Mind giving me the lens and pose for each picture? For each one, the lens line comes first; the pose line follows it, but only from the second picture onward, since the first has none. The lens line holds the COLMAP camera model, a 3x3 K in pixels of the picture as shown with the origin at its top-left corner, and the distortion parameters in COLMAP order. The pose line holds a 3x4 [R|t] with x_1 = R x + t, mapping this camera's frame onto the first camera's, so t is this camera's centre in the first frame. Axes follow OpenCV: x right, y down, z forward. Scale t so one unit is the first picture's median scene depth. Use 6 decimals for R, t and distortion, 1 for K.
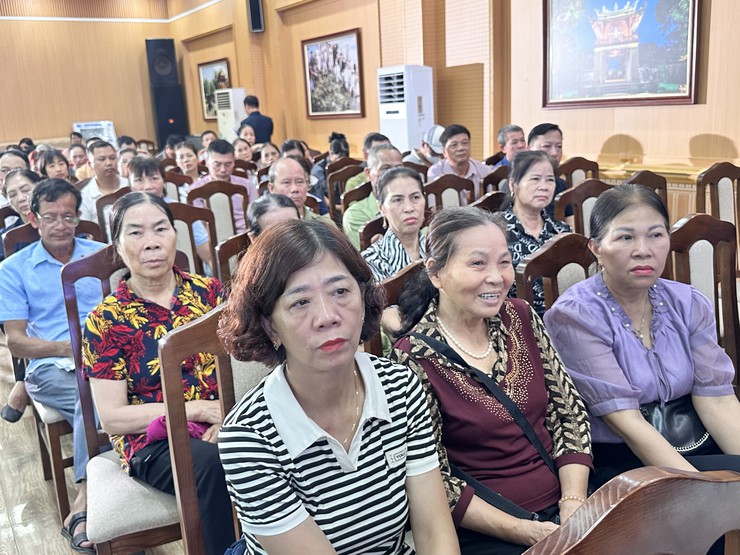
lens RADIAL K [[727.1, 0, 369.1], [0, 727.1, 281.0], [0, 0, 1]] dist [0.059718, 0.000000]
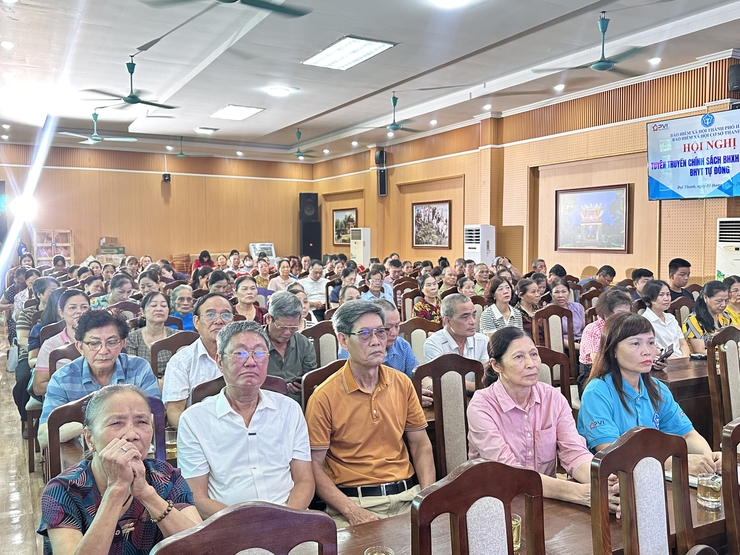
lens RADIAL K [[662.7, 0, 368.1], [0, 662.7, 277.5], [0, 0, 1]] dist [0.016915, -0.057982]
pose [[0.996944, 0.054150, -0.056307, -0.107934], [-0.062899, 0.983870, -0.167465, 0.111618], [0.046331, 0.170495, 0.984269, -0.522676]]
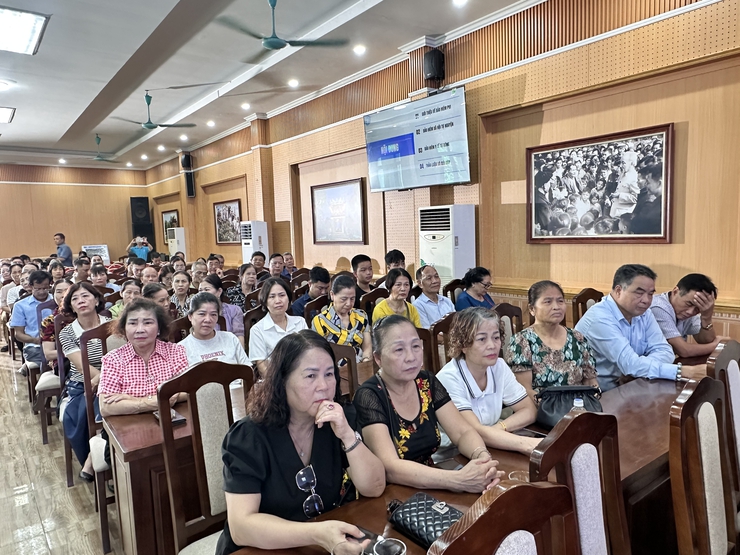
lens RADIAL K [[520.5, 0, 376.0], [0, 520.5, 279.5], [0, 0, 1]] dist [0.000376, -0.001839]
pose [[0.993462, 0.005032, 0.114054, 0.176379], [0.011402, 0.989660, -0.142979, 0.050327], [-0.113594, 0.143344, 0.983132, -0.306101]]
